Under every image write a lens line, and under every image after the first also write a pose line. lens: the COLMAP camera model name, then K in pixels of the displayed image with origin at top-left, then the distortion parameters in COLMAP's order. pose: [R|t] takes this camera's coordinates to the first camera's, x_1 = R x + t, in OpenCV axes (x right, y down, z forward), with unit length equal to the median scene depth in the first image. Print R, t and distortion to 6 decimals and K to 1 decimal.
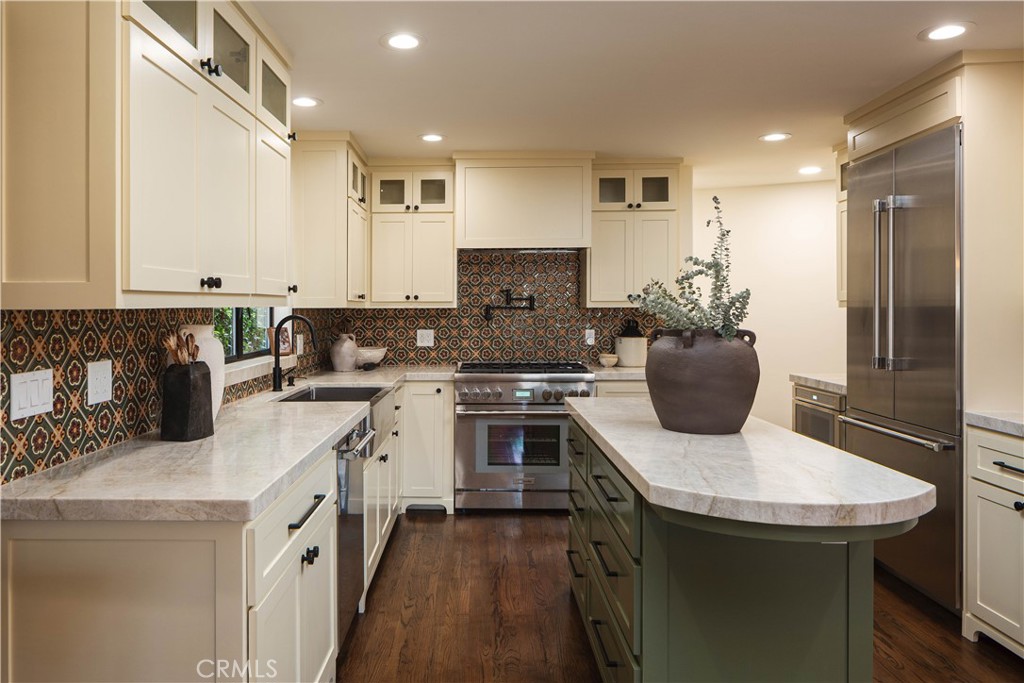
lens RADIAL K [[522.6, 0, 511.1], [0, 522.6, 306.3], [0, 0, 1]] dist [-0.002958, -0.000817]
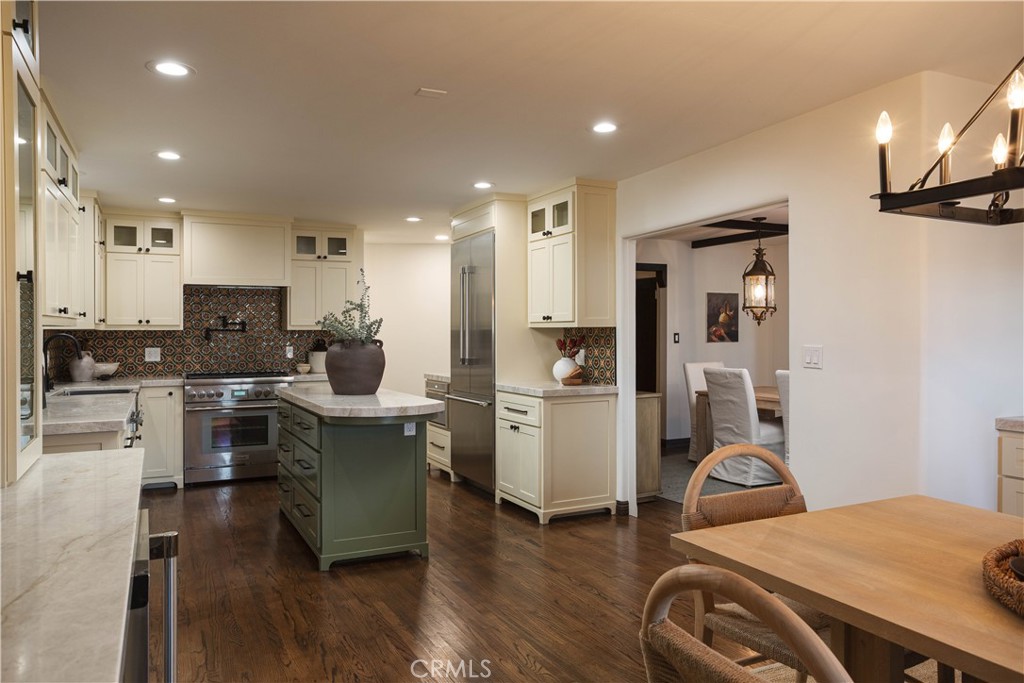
lens RADIAL K [[789.9, 0, 512.0], [0, 789.9, 341.5], [0, 0, 1]] dist [-0.004246, 0.000065]
pose [[0.902675, -0.002703, 0.430315, -0.214748], [0.002215, 0.999996, 0.001634, 0.030647], [-0.430318, -0.000522, 0.902677, -1.122914]]
